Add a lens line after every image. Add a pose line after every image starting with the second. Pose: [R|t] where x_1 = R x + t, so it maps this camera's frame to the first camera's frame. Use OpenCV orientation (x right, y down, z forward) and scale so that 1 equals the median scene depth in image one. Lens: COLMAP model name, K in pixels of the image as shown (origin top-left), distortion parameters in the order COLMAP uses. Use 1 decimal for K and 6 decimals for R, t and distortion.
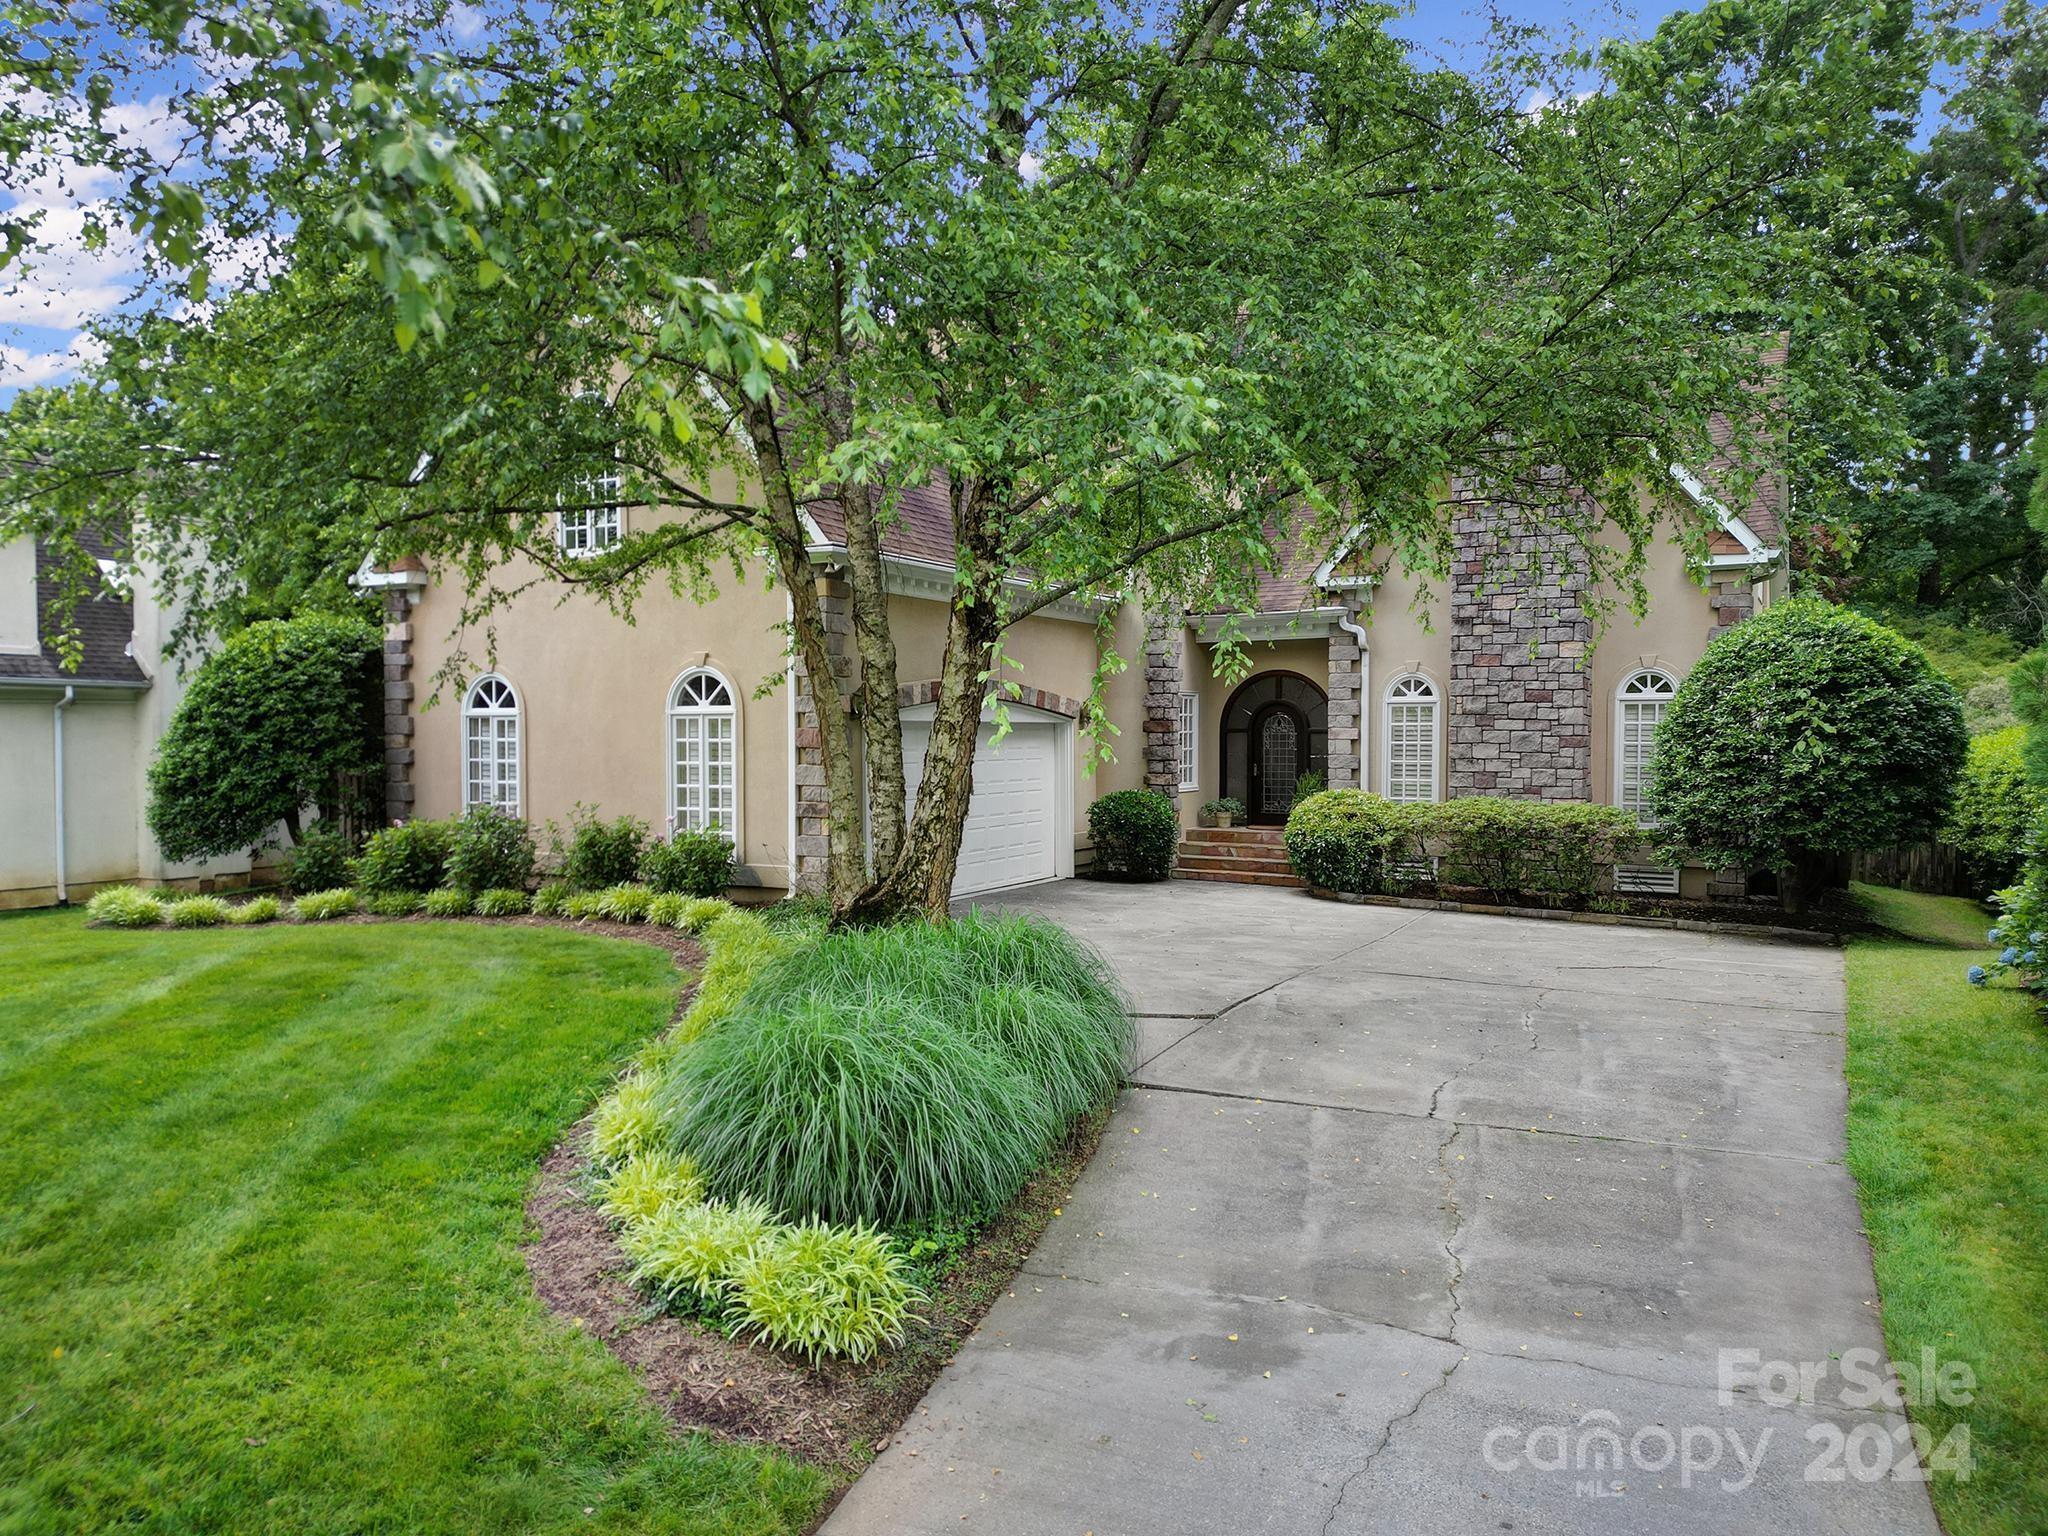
lens RADIAL K [[1435.5, 0, 1020.9], [0, 1435.5, 768.4], [0, 0, 1]] dist [0.012908, 0.000641]
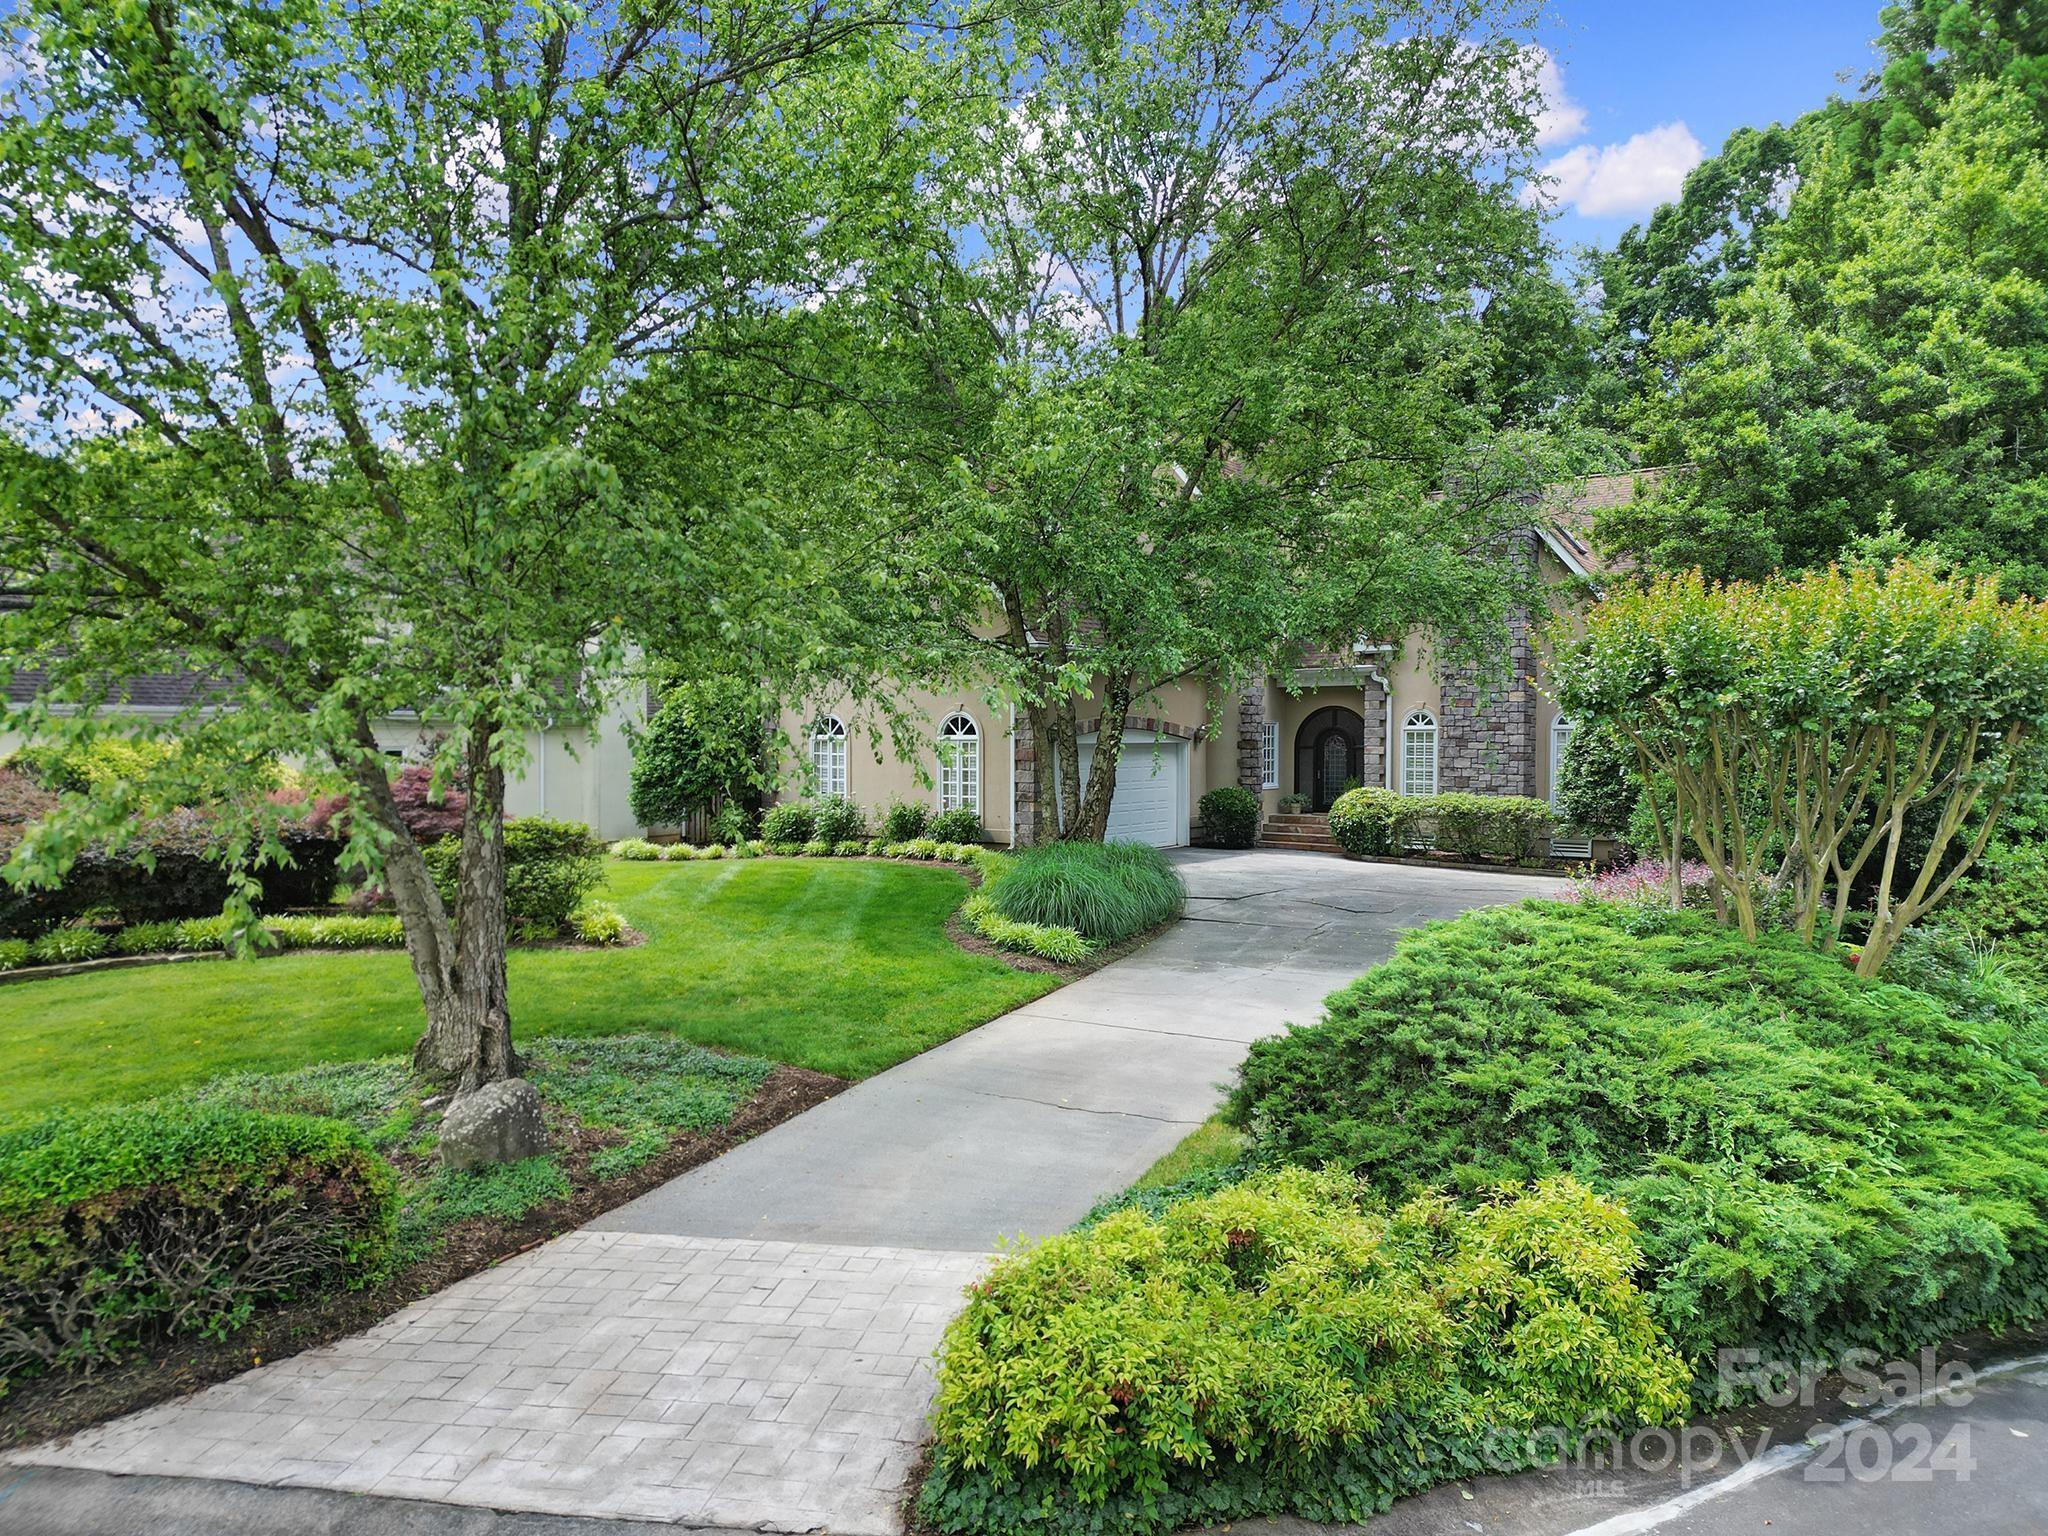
lens RADIAL K [[1435.5, 0, 1021.6], [0, 1435.5, 762.4], [0, 0, 1]] dist [0.012908, 0.000641]
pose [[0.993502, 0.003597, -0.113759, 0.040291], [-0.004379, 0.999968, -0.006626, -0.000694], [0.113732, 0.007081, 0.993486, -0.624581]]
